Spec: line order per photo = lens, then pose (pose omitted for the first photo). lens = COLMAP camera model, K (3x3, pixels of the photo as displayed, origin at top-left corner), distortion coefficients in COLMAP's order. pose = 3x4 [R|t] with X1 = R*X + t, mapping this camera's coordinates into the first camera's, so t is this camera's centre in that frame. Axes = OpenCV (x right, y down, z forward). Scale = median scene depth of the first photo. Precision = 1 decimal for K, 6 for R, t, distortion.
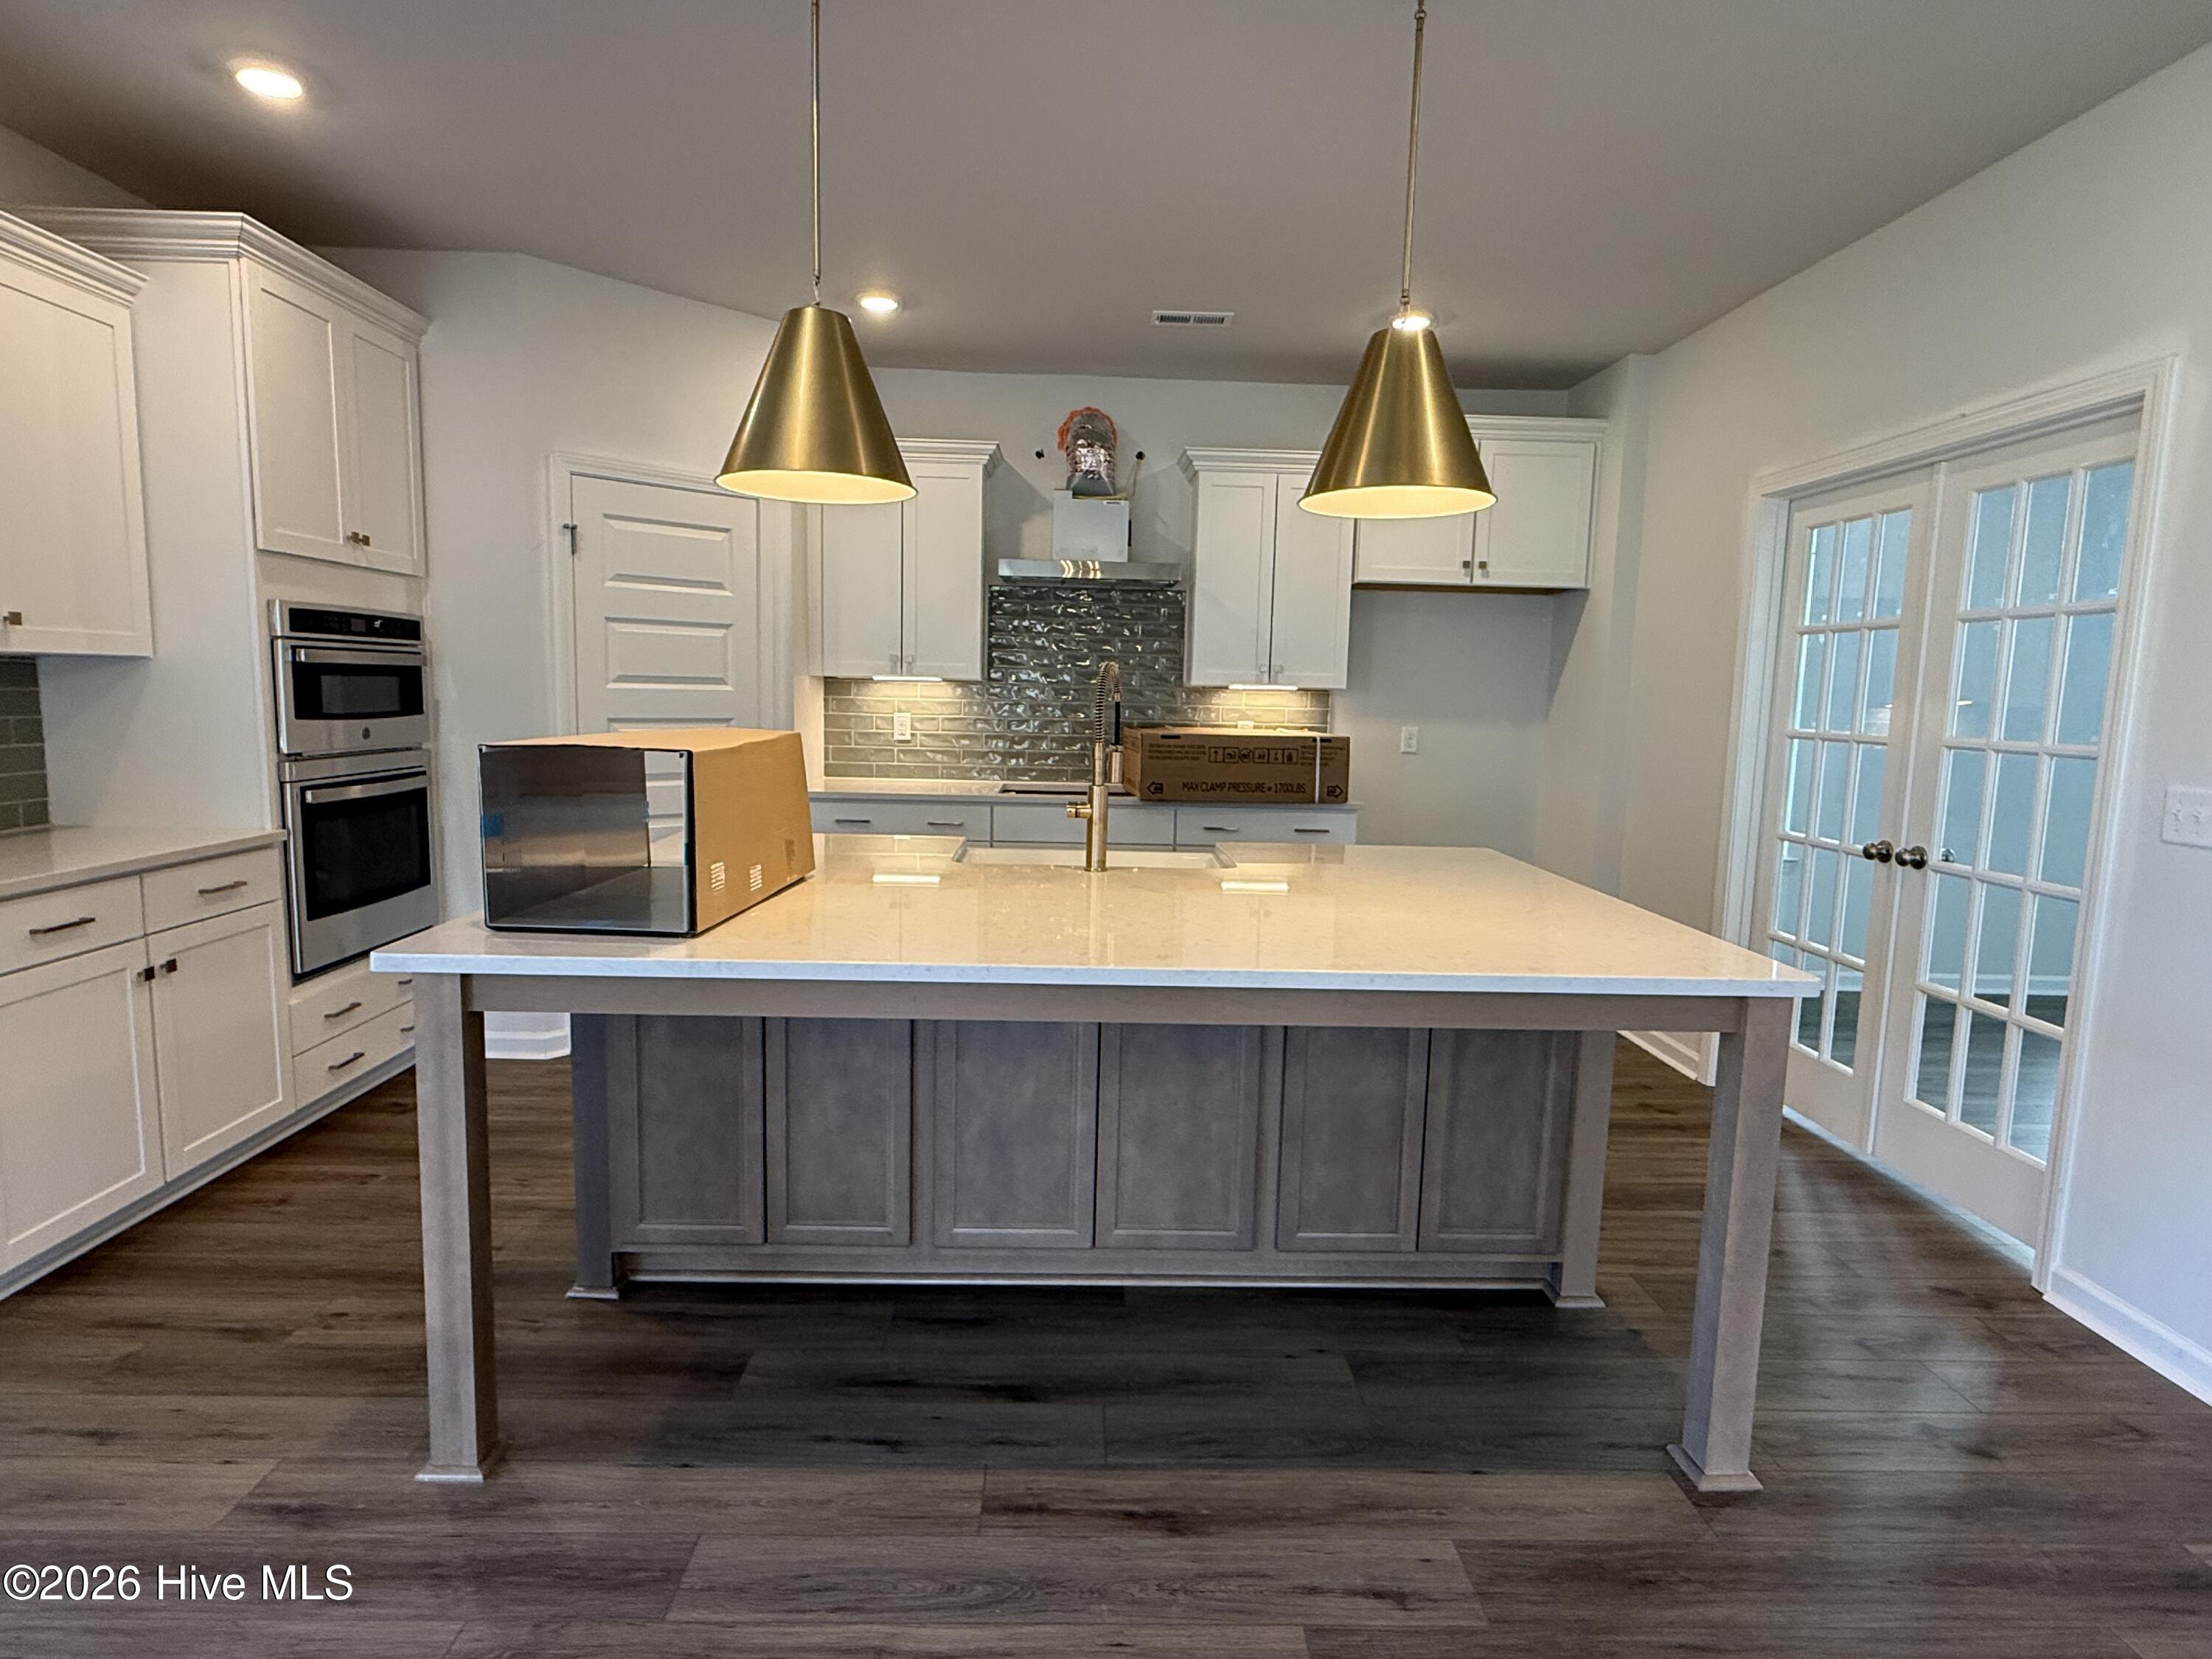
lens RADIAL K [[1198.5, 0, 1106.0], [0, 1198.5, 829.5], [0, 0, 1]] dist [-0.002653, 0.001413]
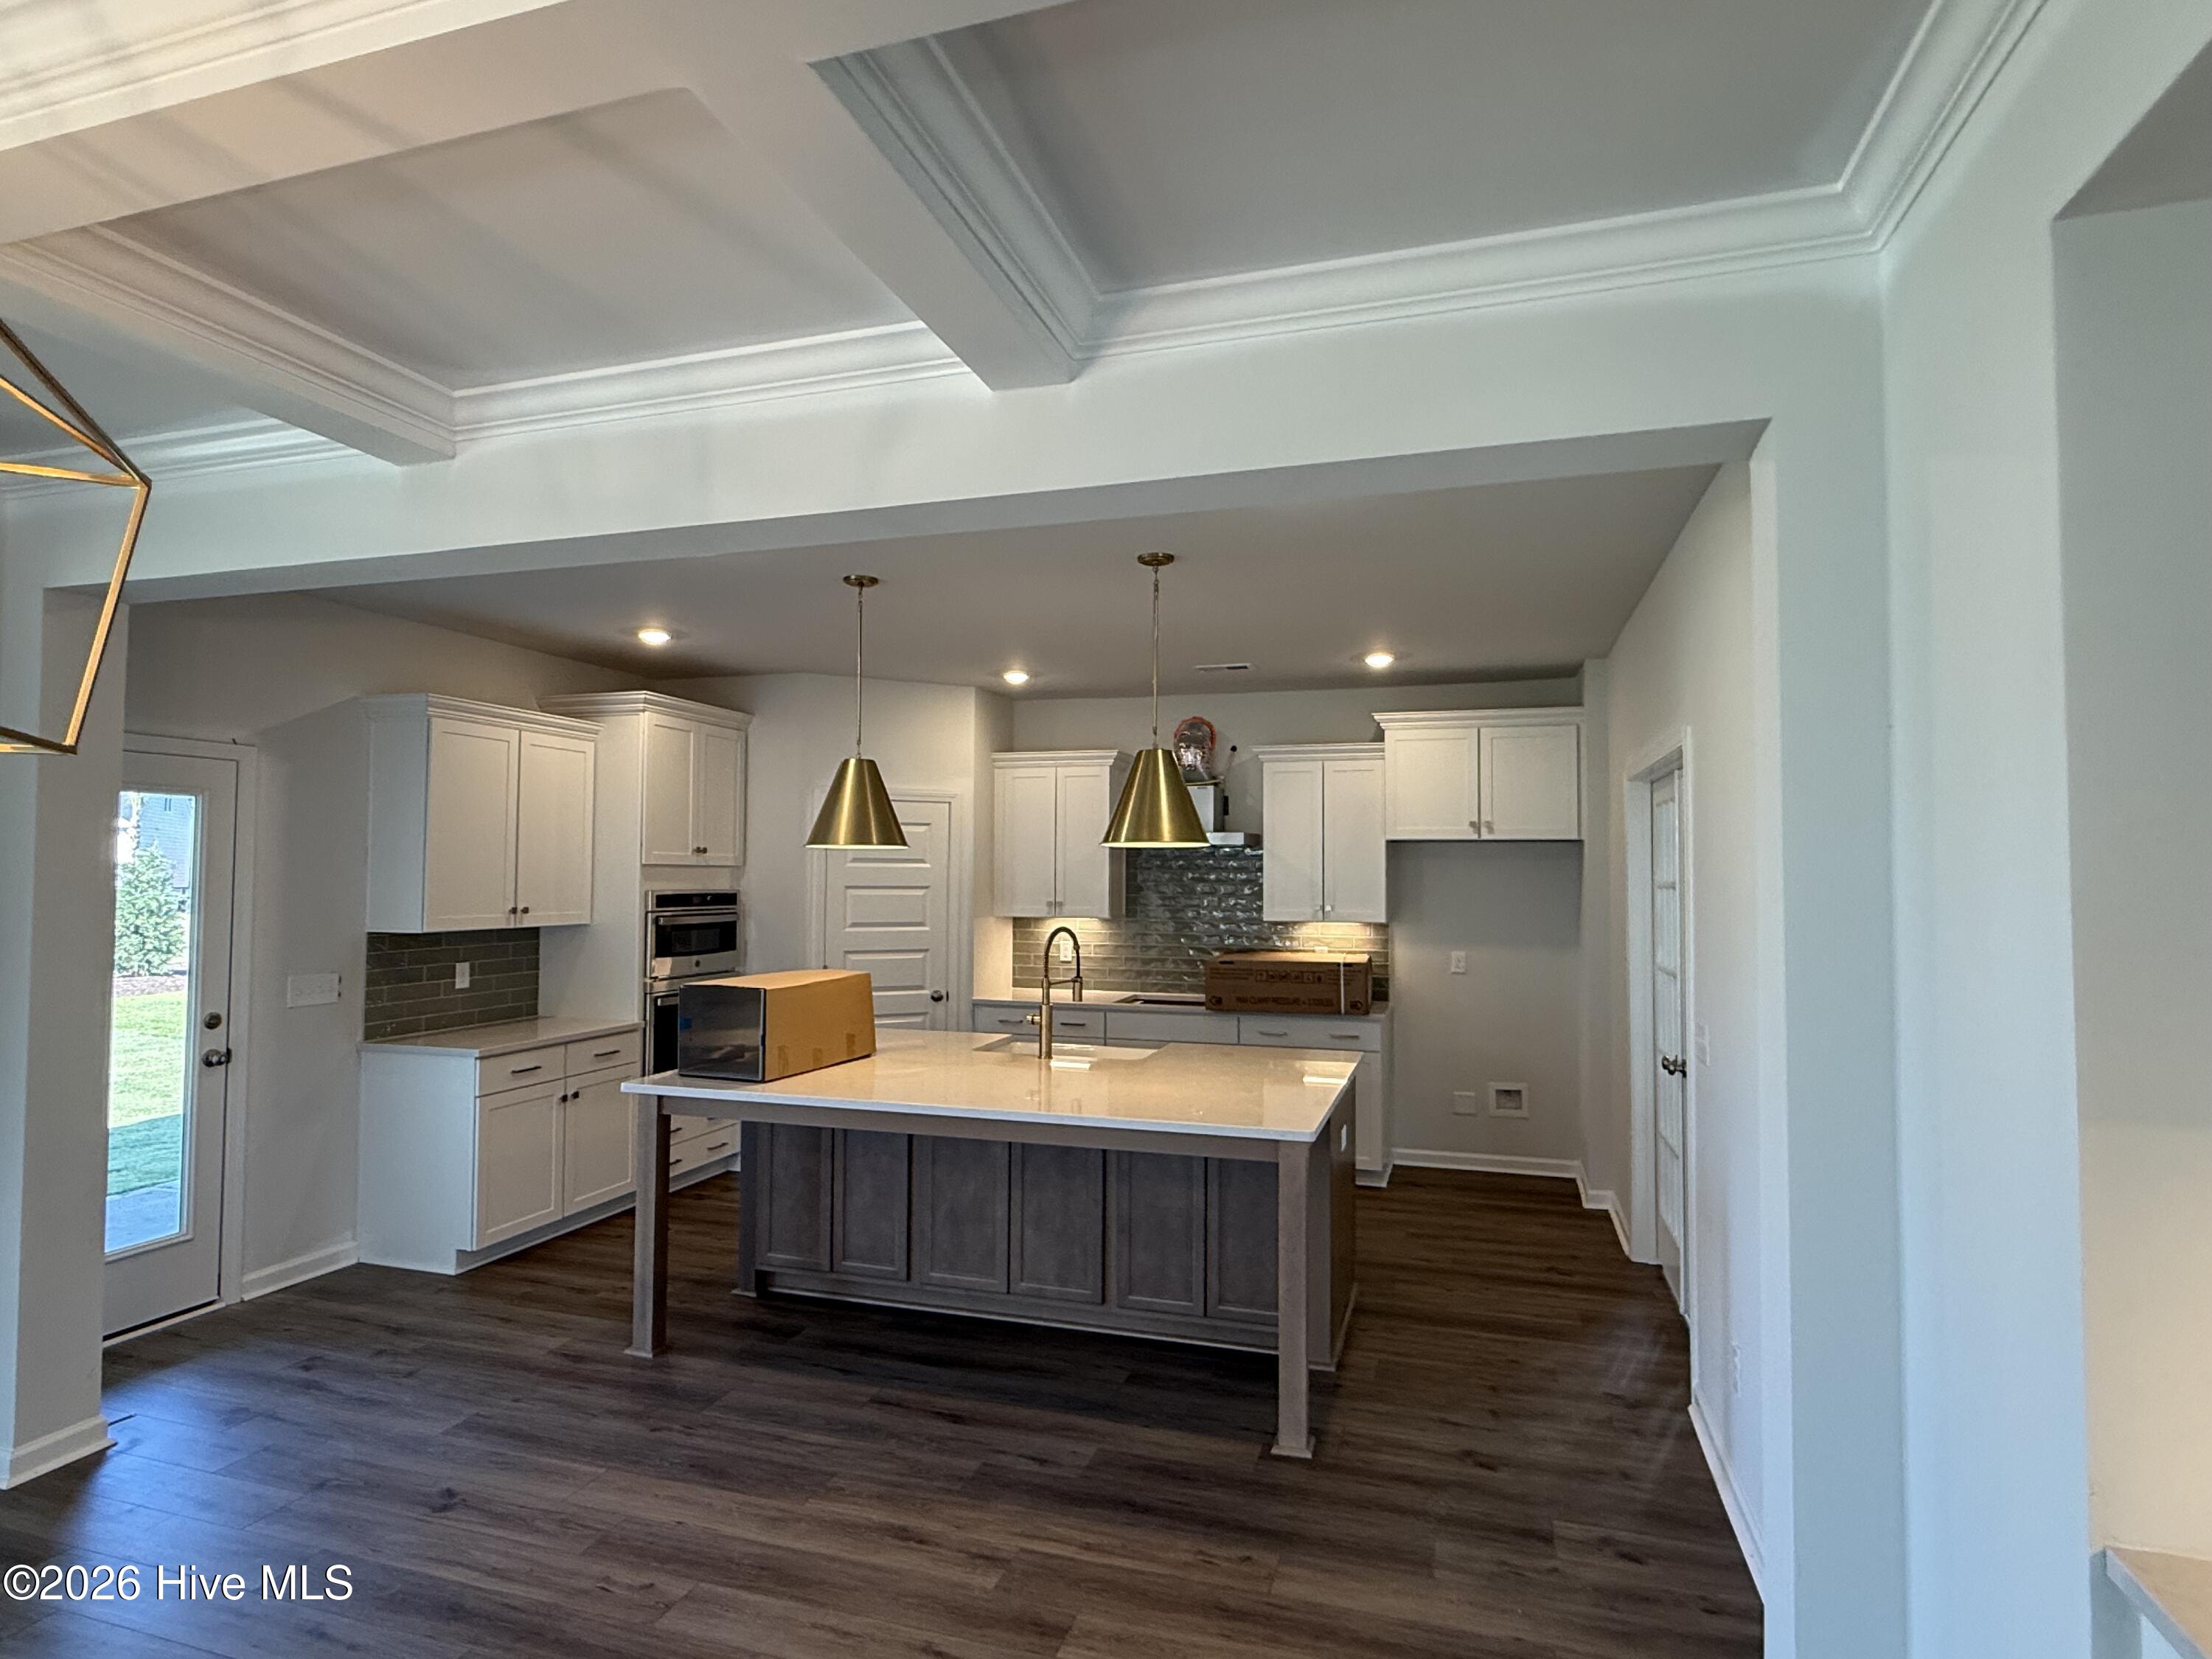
lens RADIAL K [[1198.5, 0, 1106.0], [0, 1198.5, 829.5], [0, 0, 1]] dist [-0.002653, 0.001413]
pose [[0.945420, -0.031610, -0.324316, 0.643807], [-0.020992, 0.987308, -0.157423, -0.018425], [0.325176, 0.155639, 0.932758, -0.556187]]
